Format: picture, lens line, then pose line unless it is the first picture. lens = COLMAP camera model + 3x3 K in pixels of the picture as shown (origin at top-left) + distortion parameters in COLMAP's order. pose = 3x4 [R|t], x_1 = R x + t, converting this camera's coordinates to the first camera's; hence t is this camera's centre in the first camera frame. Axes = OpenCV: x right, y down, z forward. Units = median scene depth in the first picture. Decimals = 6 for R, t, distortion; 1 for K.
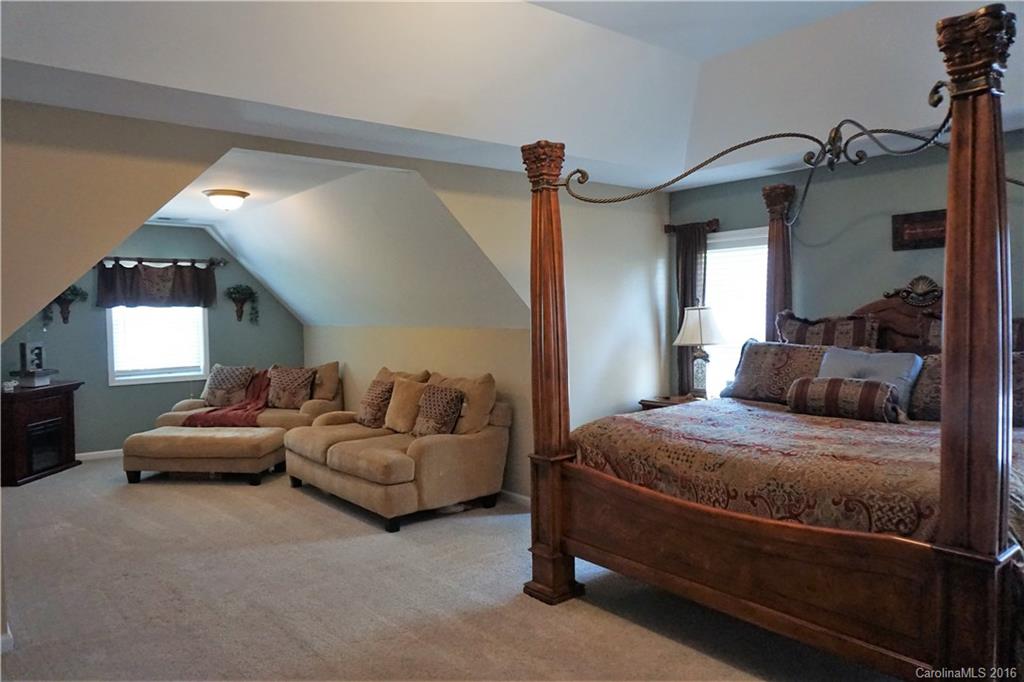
lens RADIAL K [[703.9, 0, 509.8], [0, 703.9, 330.0], [0, 0, 1]] dist [-0.069578, 0.040979]
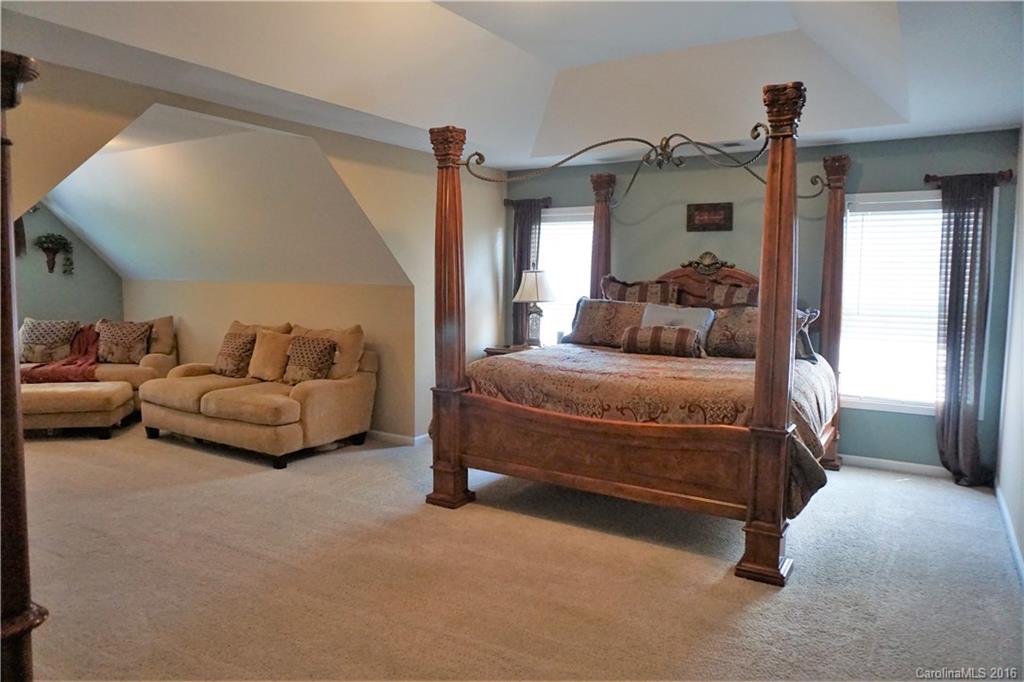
lens RADIAL K [[703.9, 0, 509.8], [0, 703.9, 330.0], [0, 0, 1]] dist [-0.069578, 0.040979]
pose [[0.940180, 0.001205, 0.340677, -0.222991], [-0.018592, 0.998685, 0.047777, 0.015552], [-0.340172, -0.051253, 0.938966, -0.146915]]
